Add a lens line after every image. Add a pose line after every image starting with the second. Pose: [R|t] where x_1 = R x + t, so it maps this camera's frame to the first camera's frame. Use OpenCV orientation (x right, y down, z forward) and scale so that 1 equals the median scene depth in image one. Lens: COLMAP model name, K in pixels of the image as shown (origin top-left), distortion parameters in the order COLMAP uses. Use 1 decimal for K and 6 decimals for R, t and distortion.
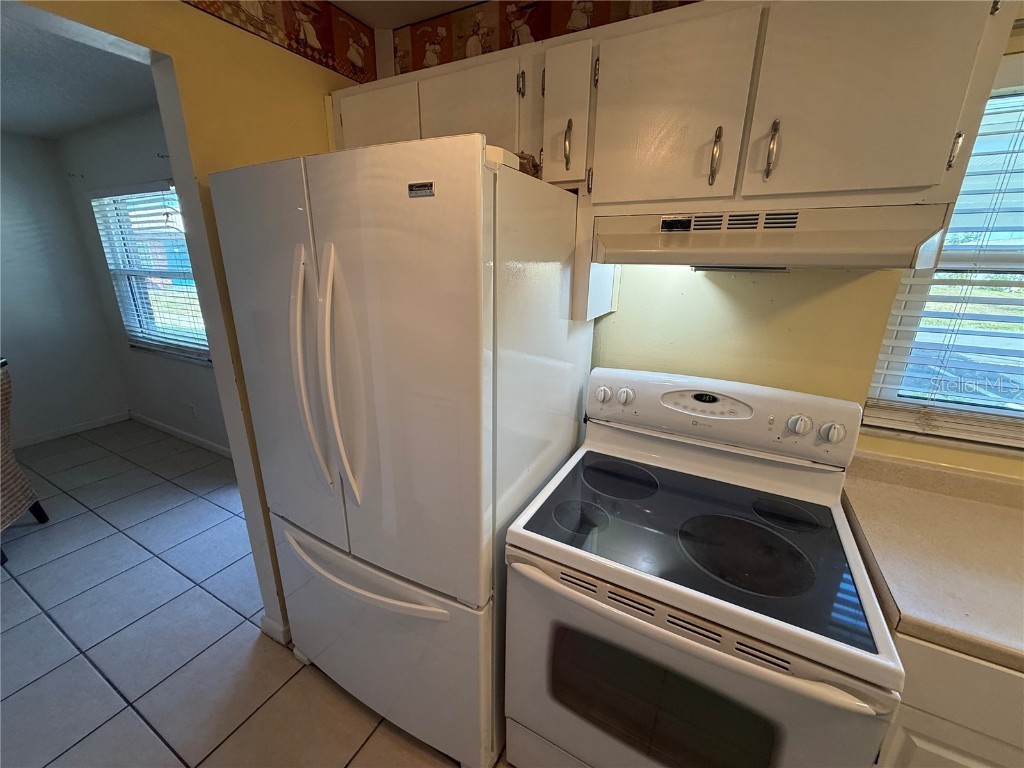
lens RADIAL K [[410.8, 0, 514.1], [0, 410.8, 384.1], [0, 0, 1]] dist [0.005576, -0.000220]
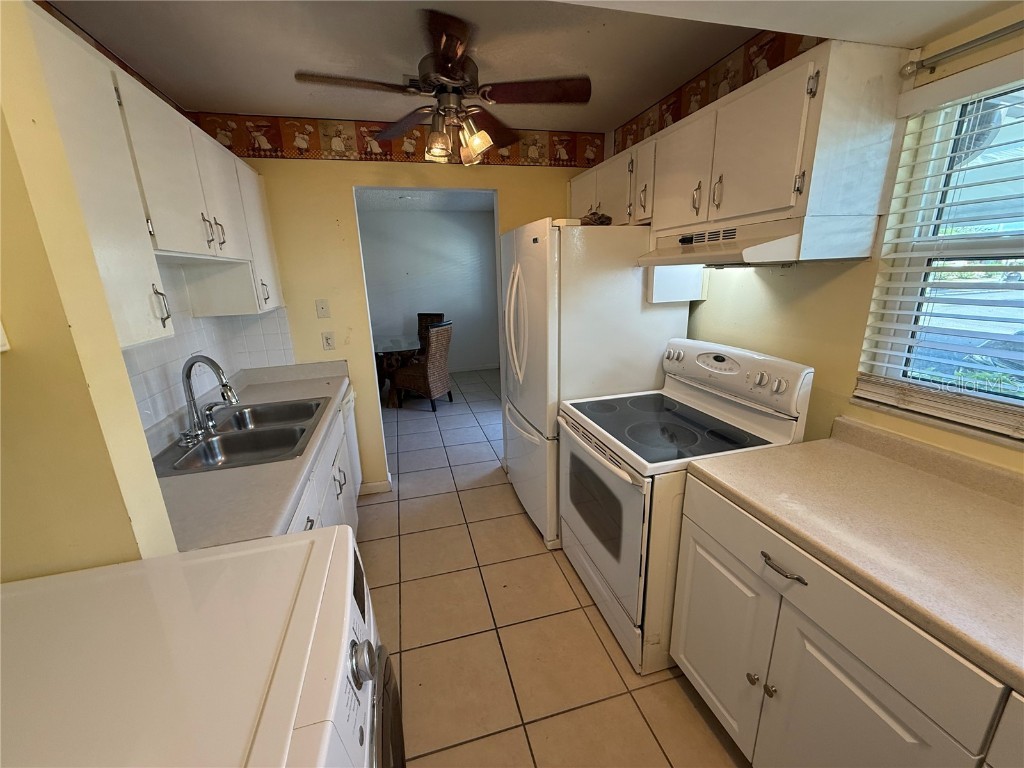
lens RADIAL K [[410.8, 0, 508.9], [0, 410.8, 383.5], [0, 0, 1]] dist [0.005576, -0.000220]
pose [[0.685610, 0.158353, -0.710537, 1.011729], [-0.175712, 0.983193, 0.049570, 0.178804], [0.706445, 0.090864, 0.701911, -0.495609]]
